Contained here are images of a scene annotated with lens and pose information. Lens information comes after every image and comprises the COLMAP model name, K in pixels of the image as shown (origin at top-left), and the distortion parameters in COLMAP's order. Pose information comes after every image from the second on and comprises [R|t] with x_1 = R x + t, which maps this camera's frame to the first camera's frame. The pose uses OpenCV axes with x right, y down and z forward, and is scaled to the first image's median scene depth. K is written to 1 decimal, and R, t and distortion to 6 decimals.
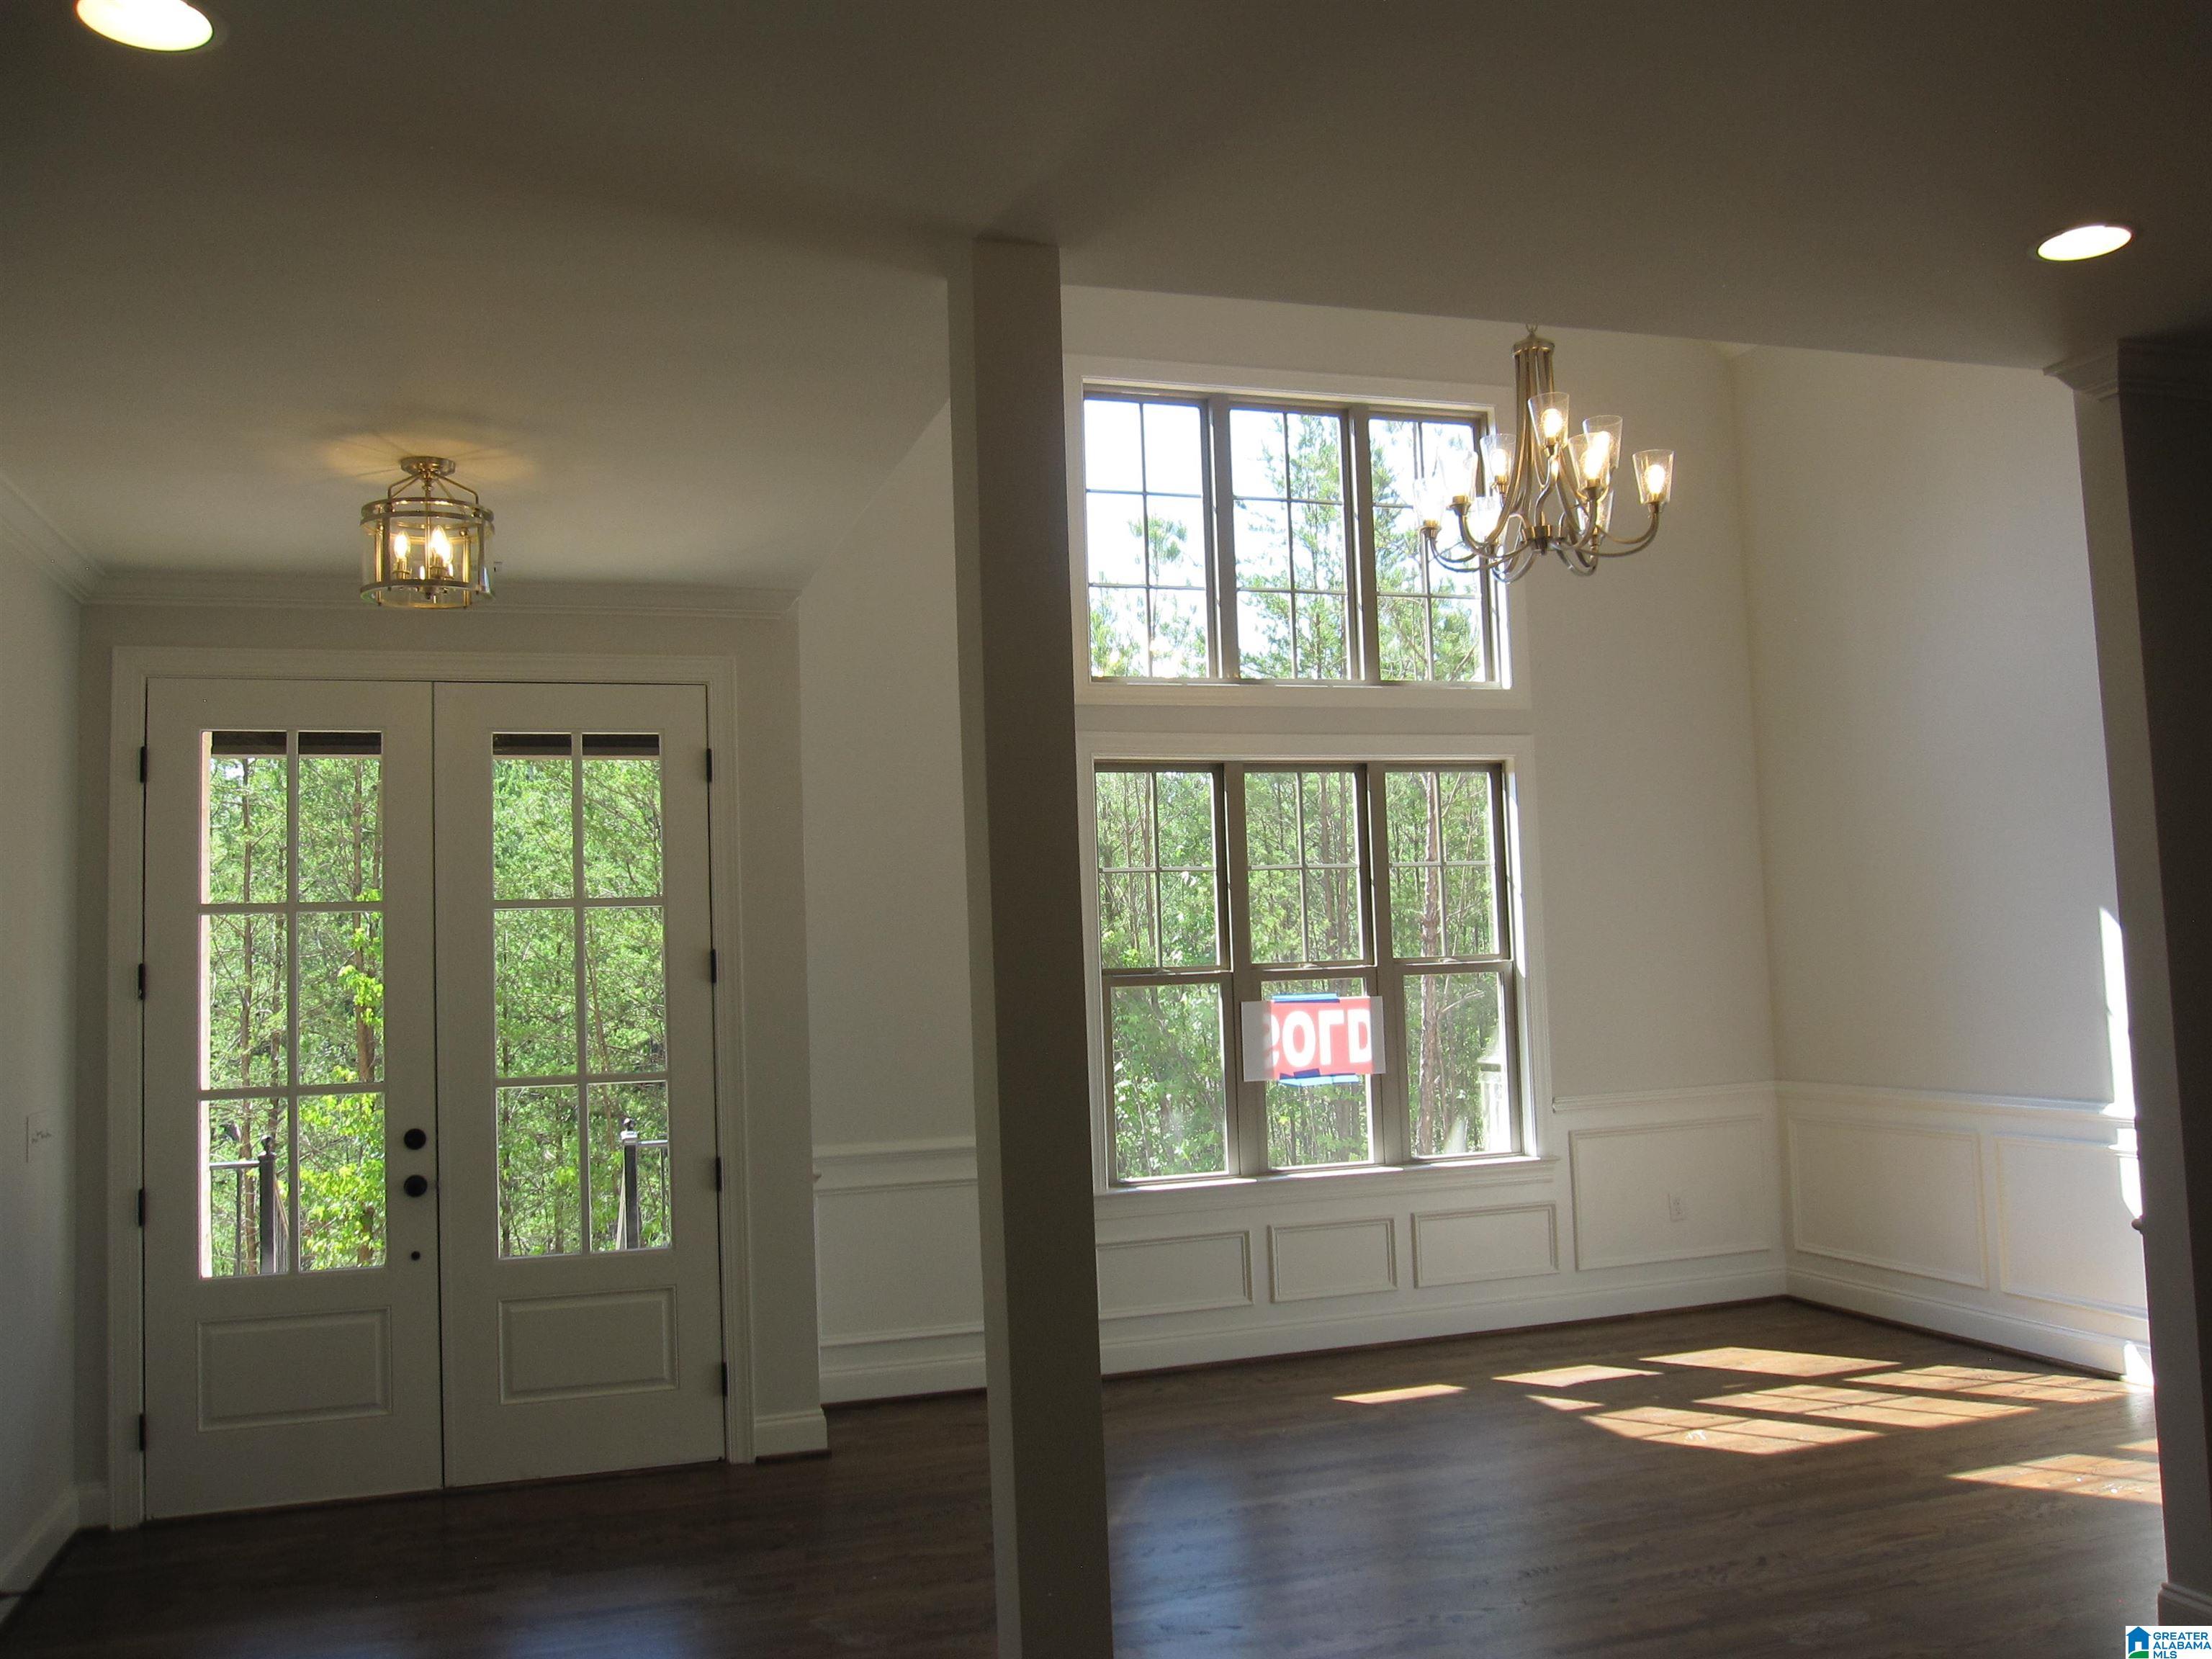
lens RADIAL K [[1827.2, 0, 1127.1], [0, 1827.2, 831.9], [0, 0, 1]] dist [-0.068933, 0.009522]
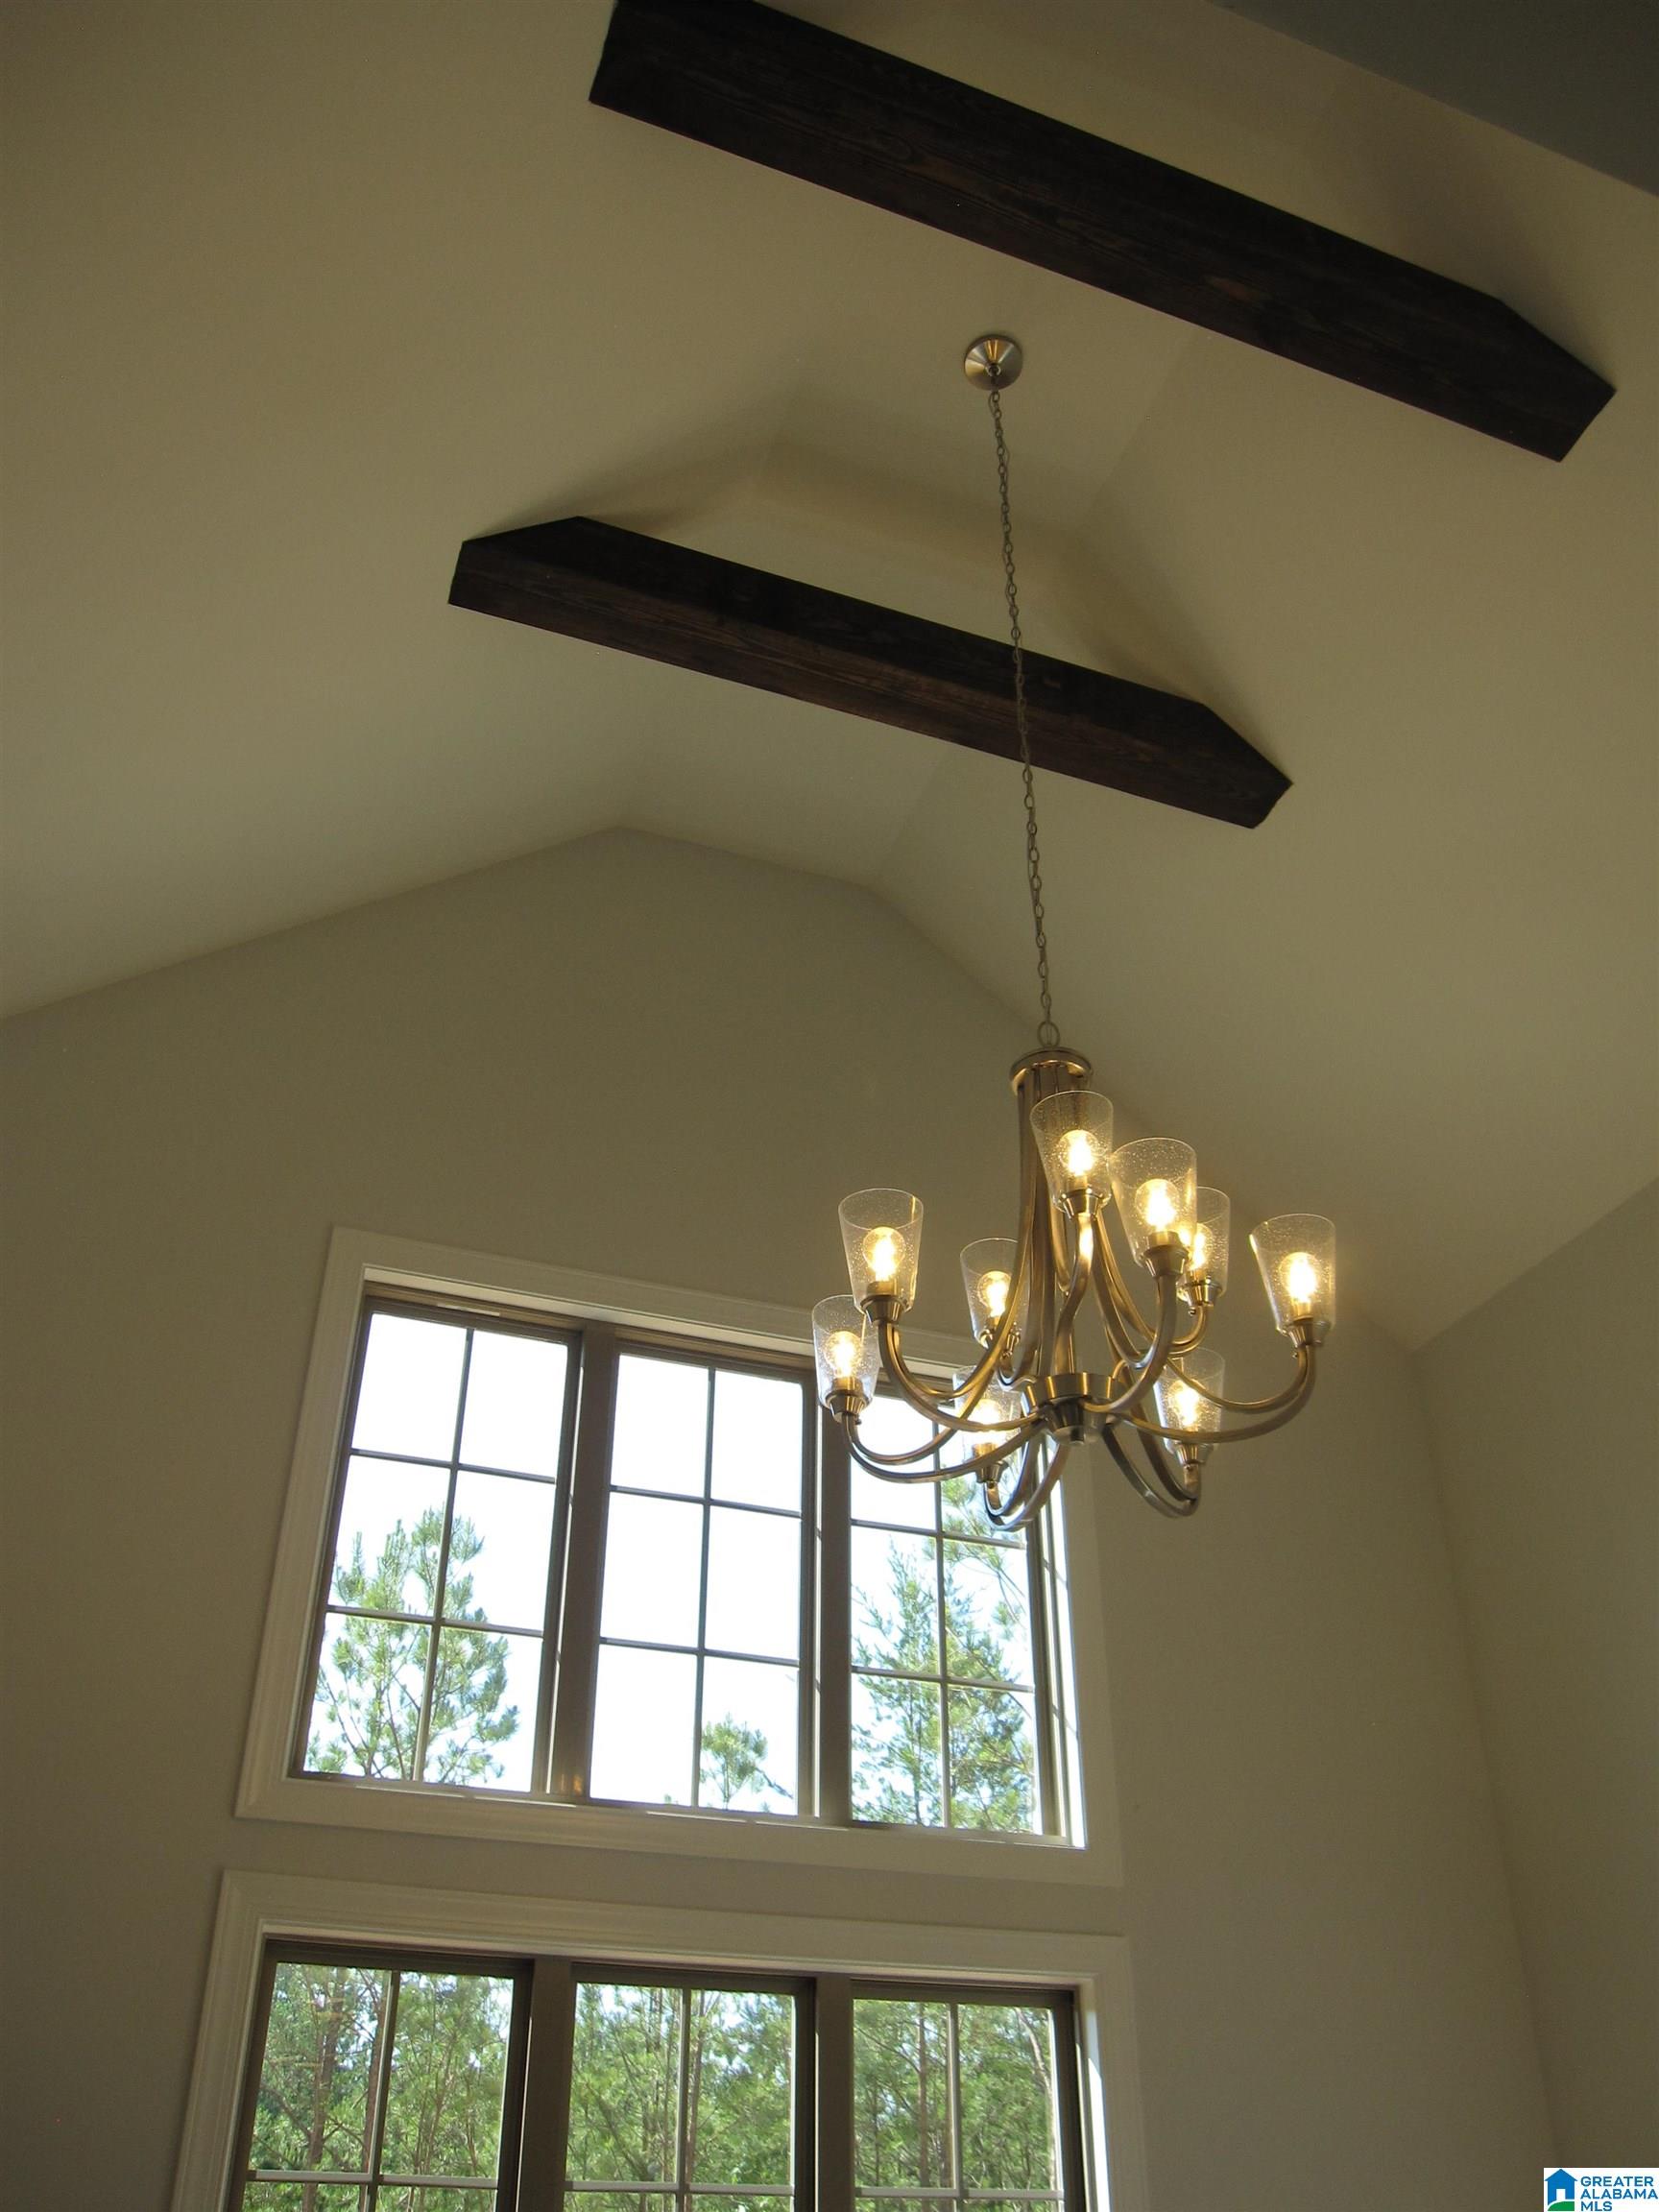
lens RADIAL K [[1831.7, 0, 829.5], [0, 1831.7, 1106.0], [0, 0, 1]] dist [-0.075708, 0.007185]
pose [[0.998786, 0.047818, 0.011865, 0.118015], [-0.035209, 0.861233, -0.506989, 0.009843], [-0.034462, 0.505955, 0.861871, 0.420461]]
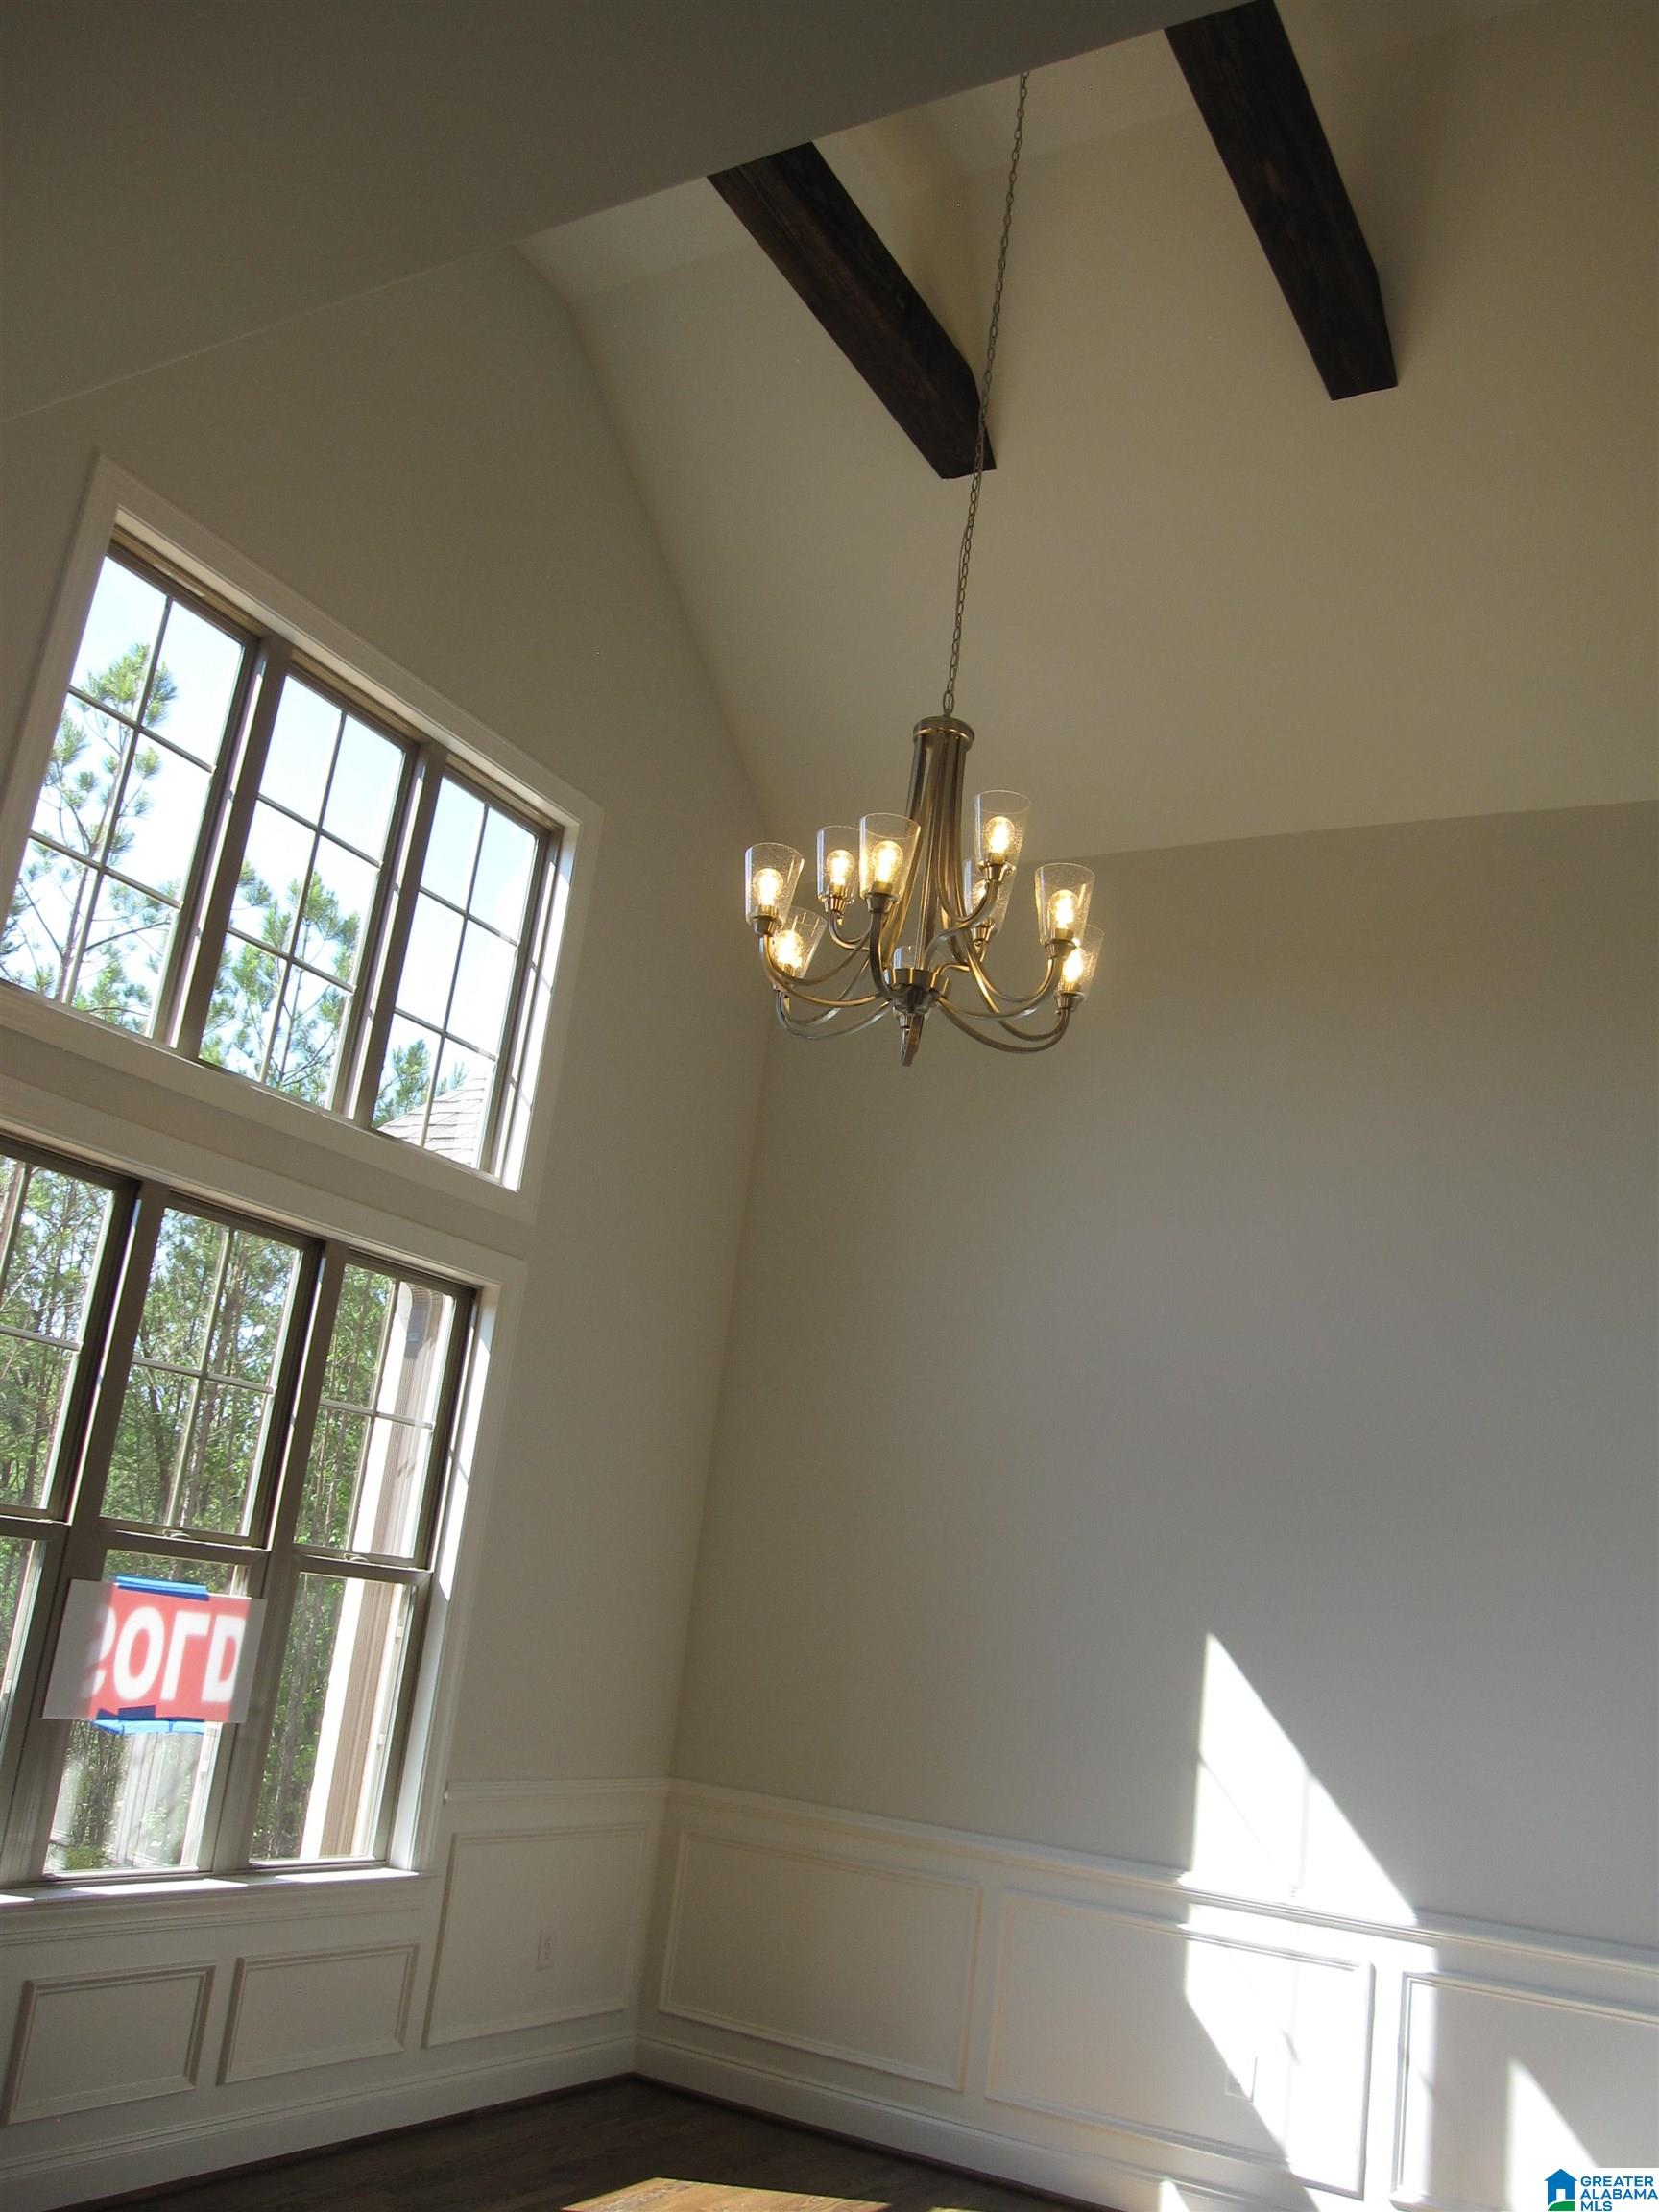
lens RADIAL K [[1831.7, 0, 829.5], [0, 1831.7, 1106.0], [0, 0, 1]] dist [-0.075708, 0.007185]
pose [[0.735949, 0.298969, 0.607451, -0.151254], [-0.194279, 0.952742, -0.233535, 0.034910], [-0.648564, 0.053855, 0.759253, 0.382959]]
